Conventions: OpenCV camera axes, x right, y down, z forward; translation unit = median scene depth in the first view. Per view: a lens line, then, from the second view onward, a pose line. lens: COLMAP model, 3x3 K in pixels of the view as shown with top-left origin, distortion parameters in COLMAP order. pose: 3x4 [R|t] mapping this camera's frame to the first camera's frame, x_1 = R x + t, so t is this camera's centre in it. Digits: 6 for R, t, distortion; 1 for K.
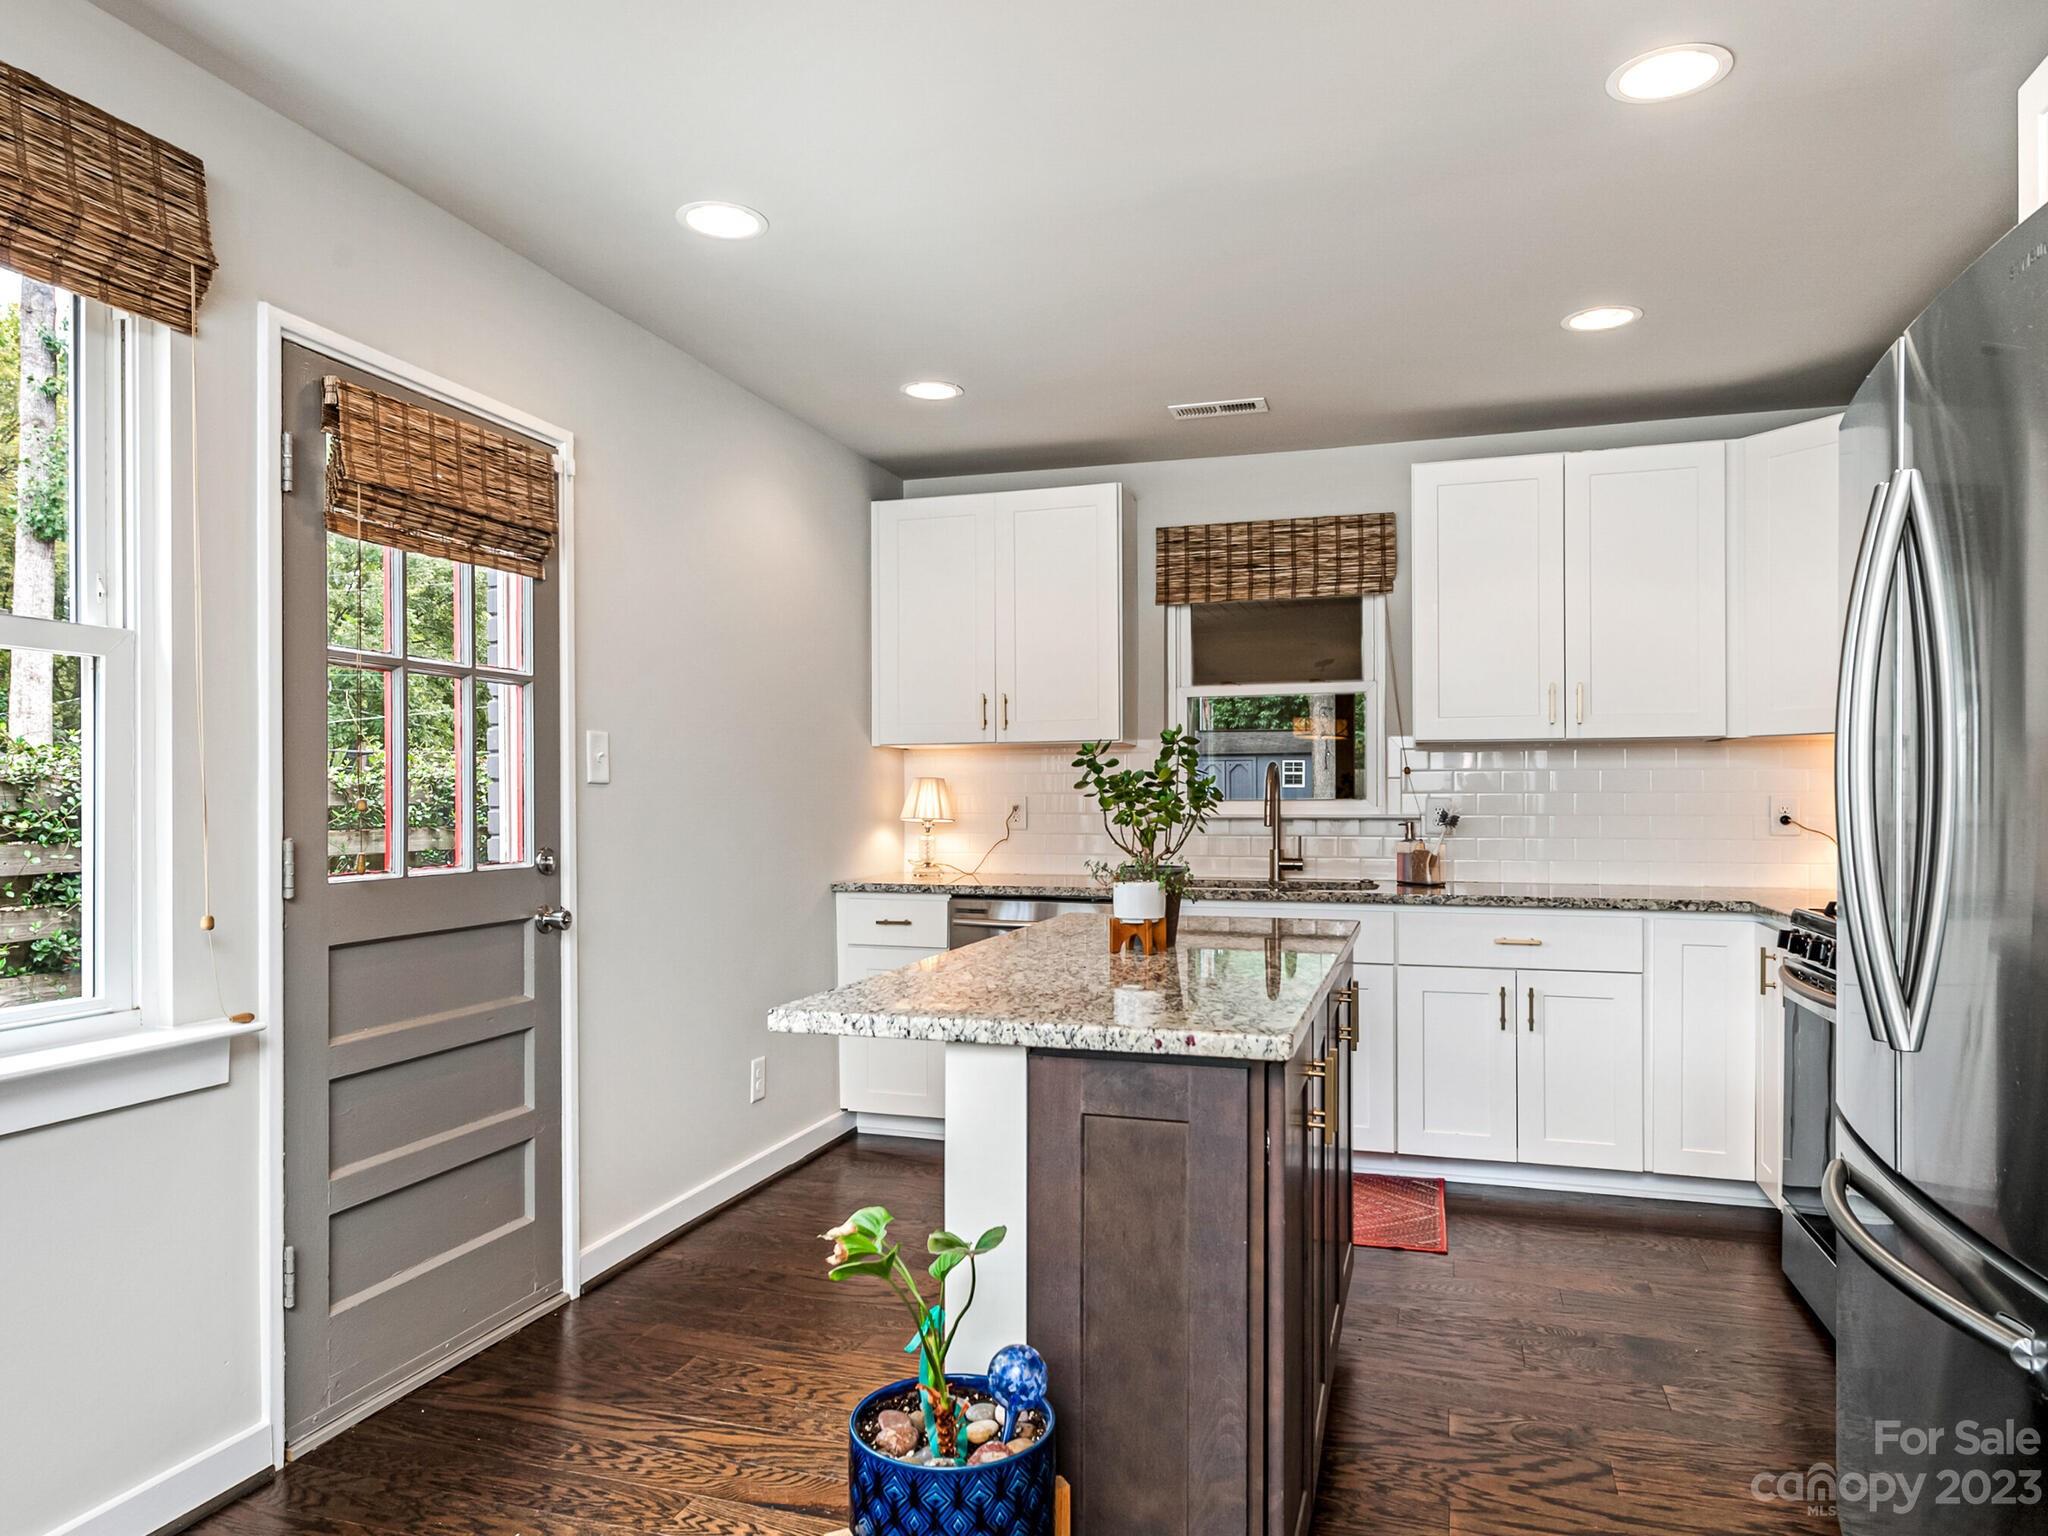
lens RADIAL K [[1340.8, 0, 1018.8], [0, 1340.8, 794.4], [0, 0, 1]] dist [0.001520, -0.000668]
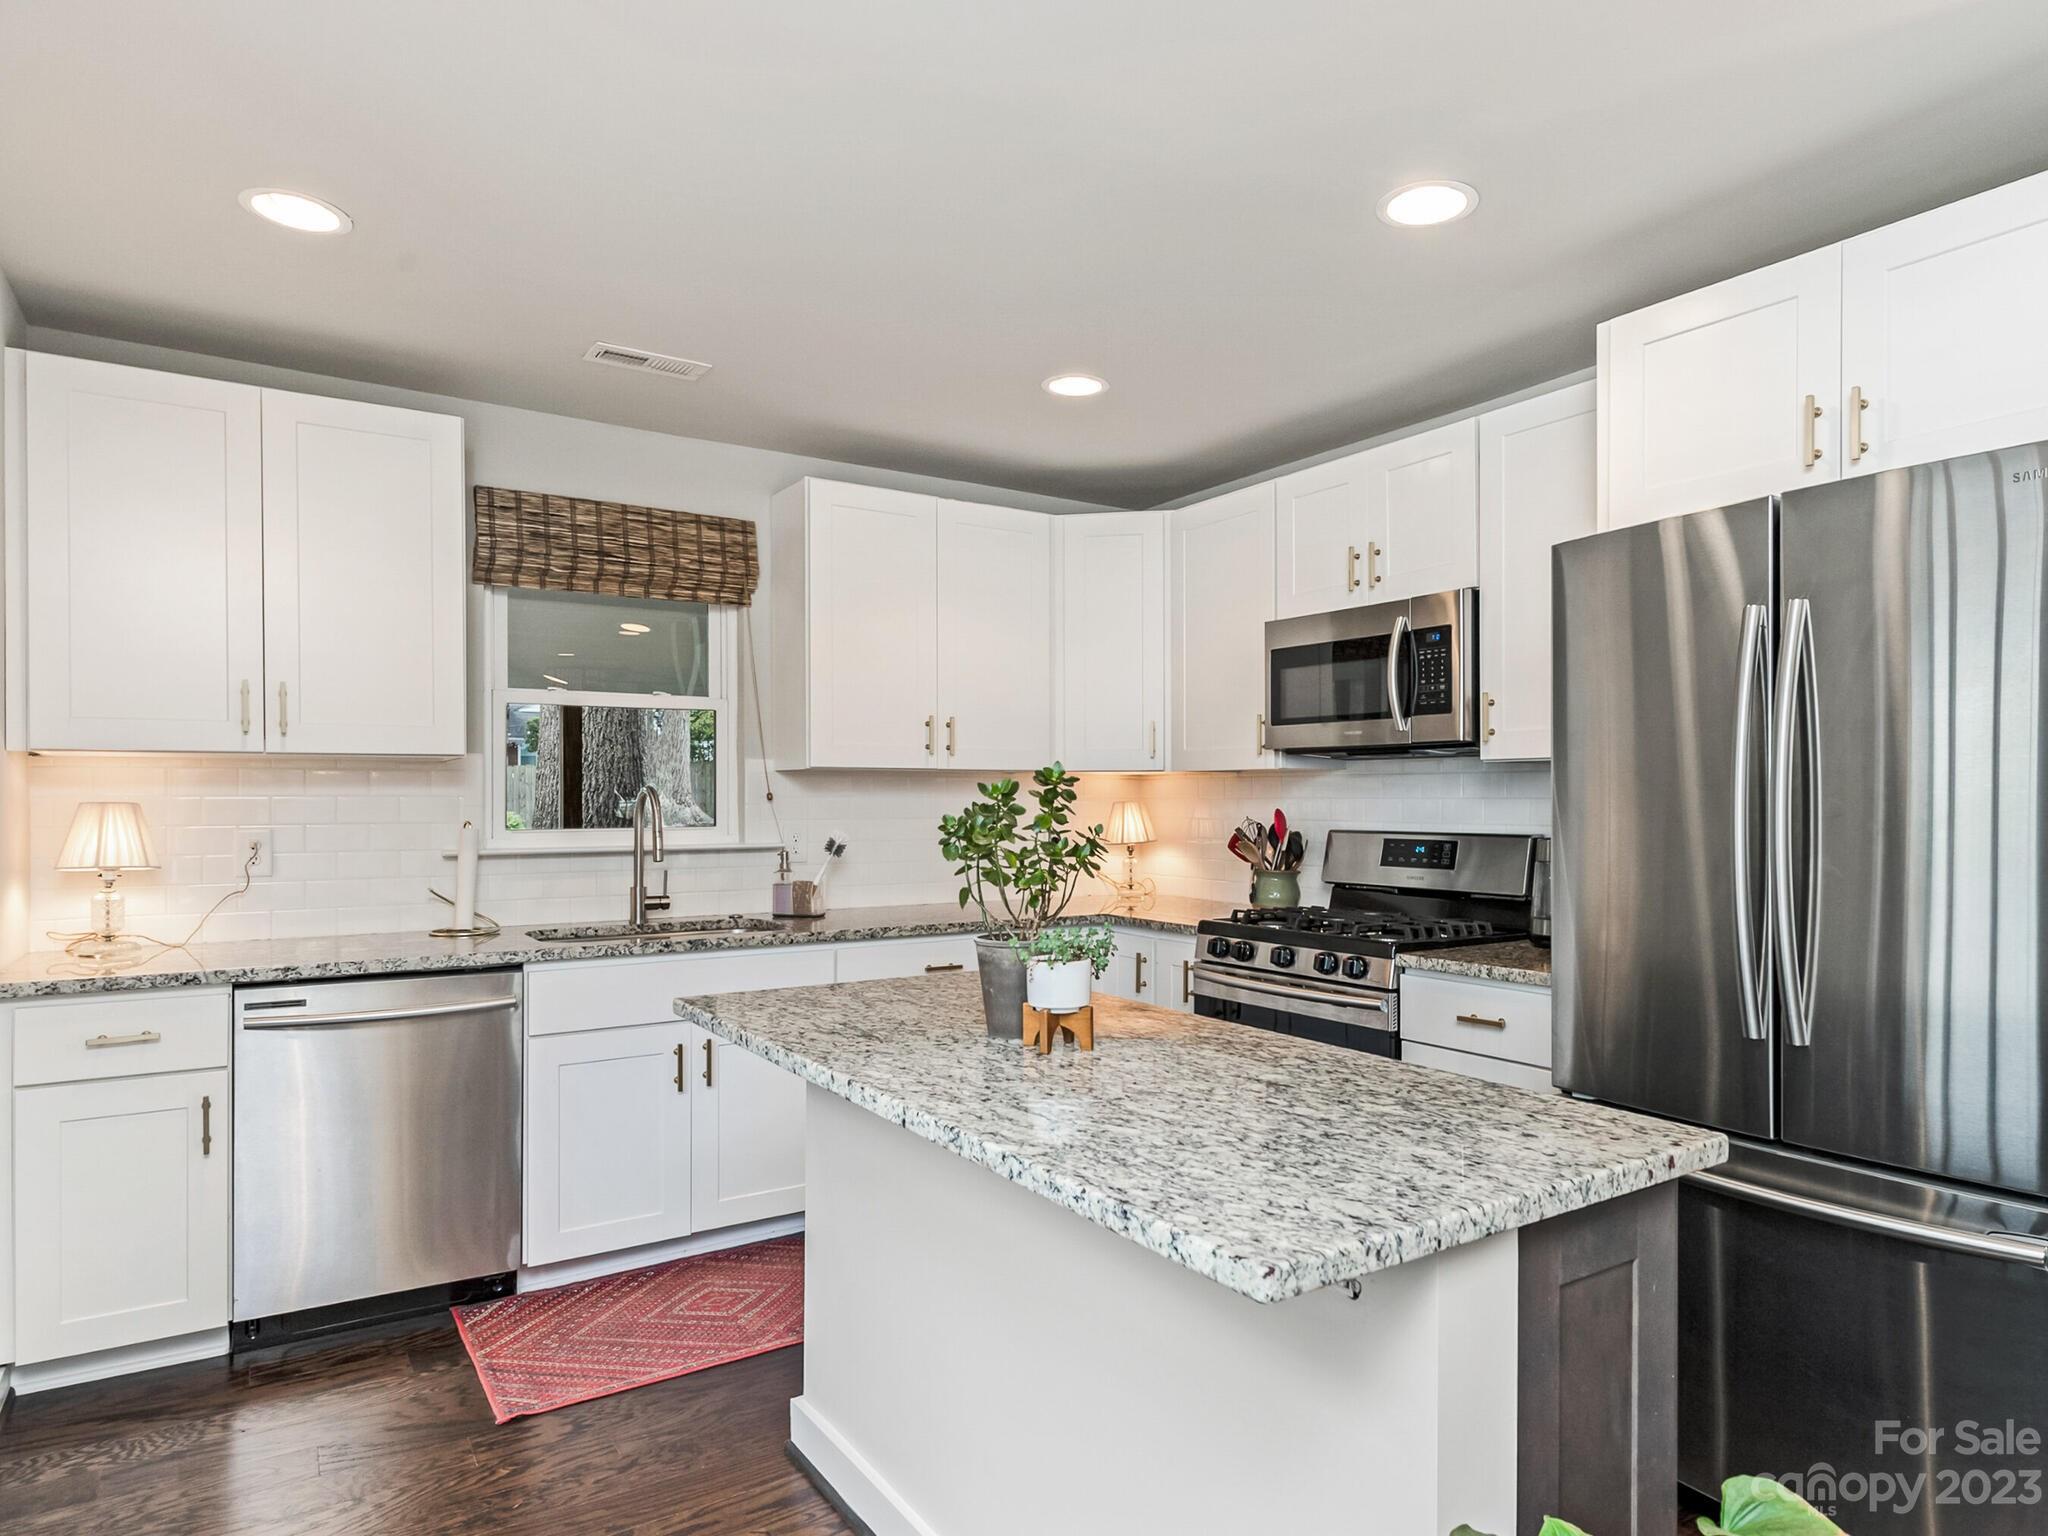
lens RADIAL K [[1230.3, 0, 1043.7], [0, 1230.3, 798.2], [0, 0, 1]] dist [0.010341, -0.000603]
pose [[0.623456, 0.002768, 0.781854, -0.266315], [-0.003361, 0.999994, -0.000860, -0.016314], [-0.781852, -0.002092, 0.623461, 0.300521]]
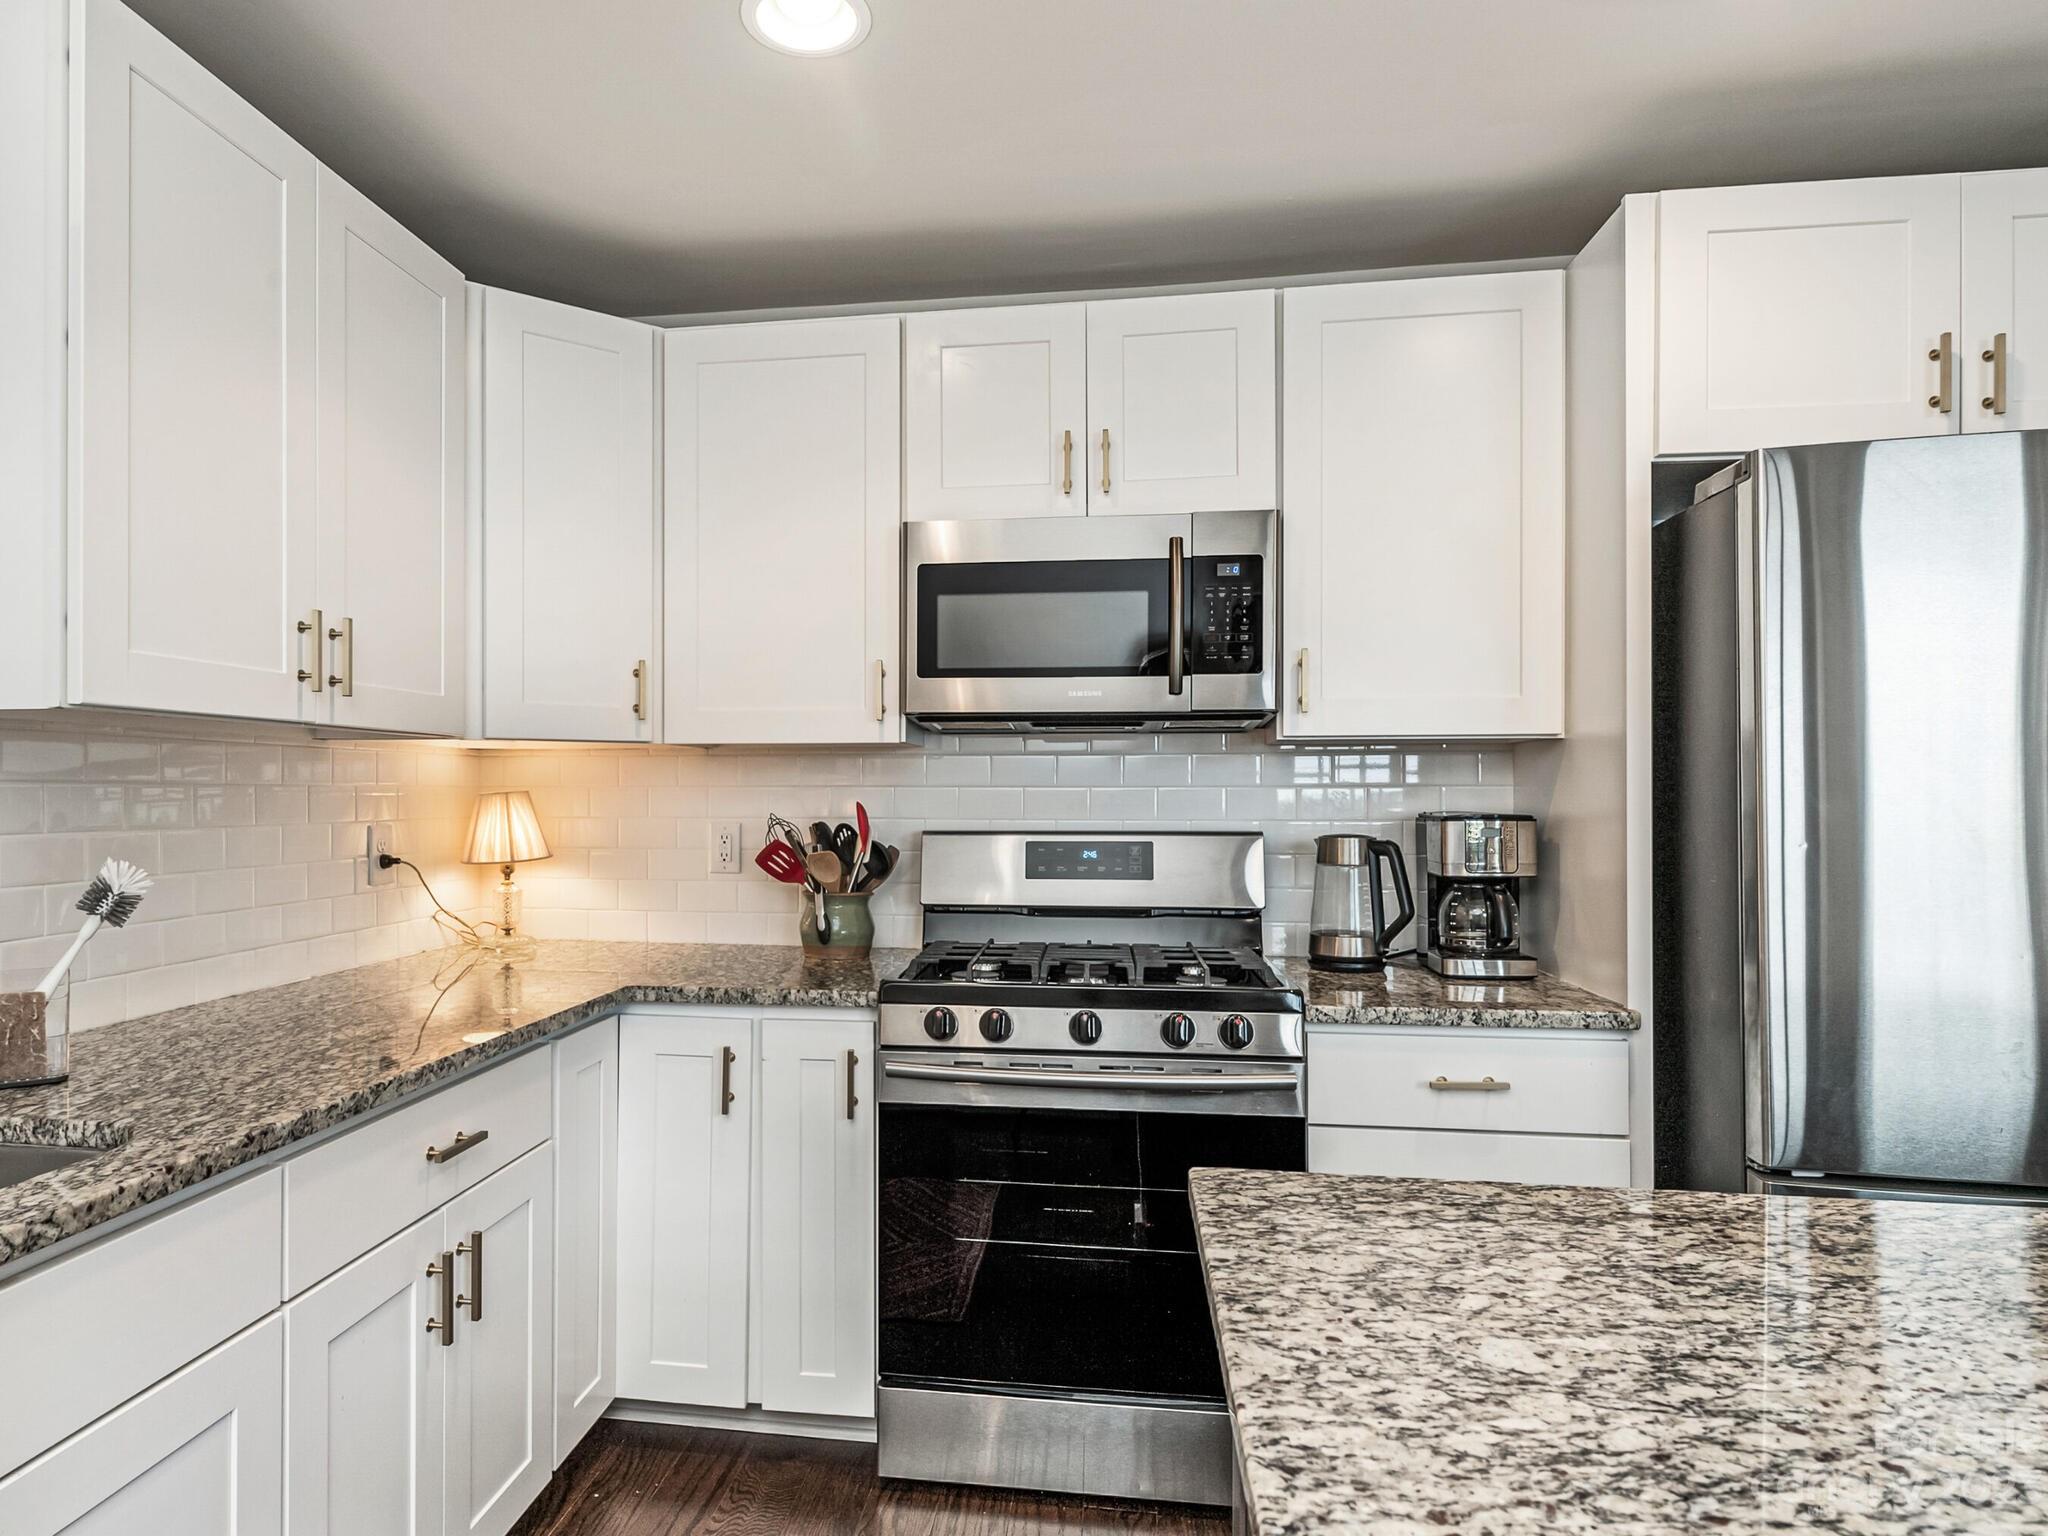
lens RADIAL K [[1313.6, 0, 1024.0], [0, 1313.6, 768.0], [0, 0, 1]] dist [0.002313, -0.000076]
pose [[-0.136303, 0.013771, 0.990571, -0.118794], [-0.000686, 0.999902, -0.013995, -0.017654], [-0.990667, -0.002587, -0.136280, 0.720776]]
